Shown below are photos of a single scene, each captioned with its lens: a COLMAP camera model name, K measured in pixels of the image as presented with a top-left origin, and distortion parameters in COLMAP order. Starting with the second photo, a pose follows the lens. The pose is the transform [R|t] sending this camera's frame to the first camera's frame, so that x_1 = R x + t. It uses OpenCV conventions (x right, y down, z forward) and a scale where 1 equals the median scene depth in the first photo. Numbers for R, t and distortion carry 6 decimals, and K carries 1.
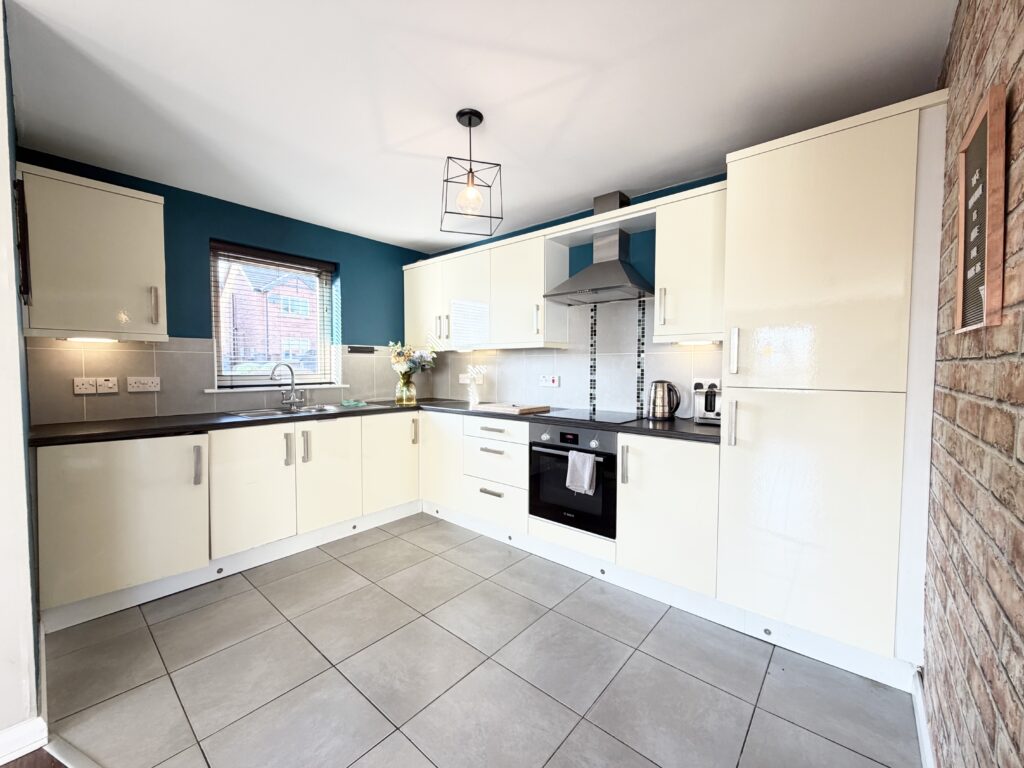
lens RADIAL K [[408.0, 0, 510.1], [0, 408.0, 384.1], [0, 0, 1]] dist [0.000448, -0.000190]
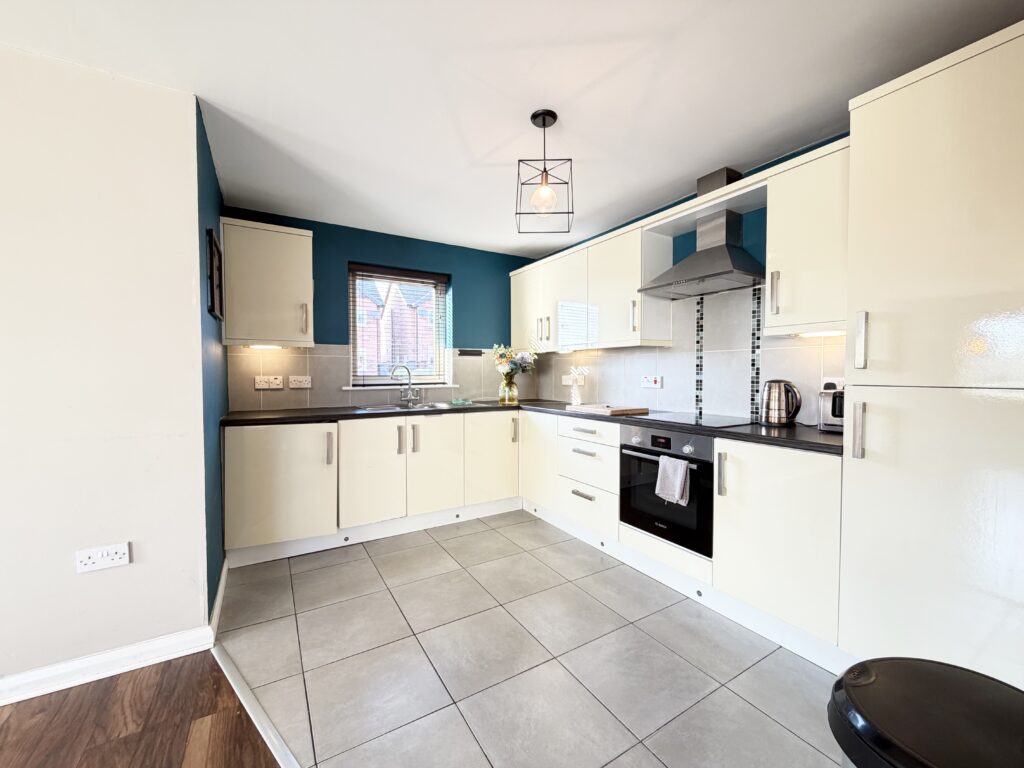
lens RADIAL K [[408.0, 0, 510.1], [0, 408.0, 384.1], [0, 0, 1]] dist [0.000448, -0.000190]
pose [[0.949615, 0.005326, -0.313374, 0.101497], [-0.009597, 0.999881, -0.012088, 0.014875], [0.313272, 0.014487, 0.949553, 0.013745]]
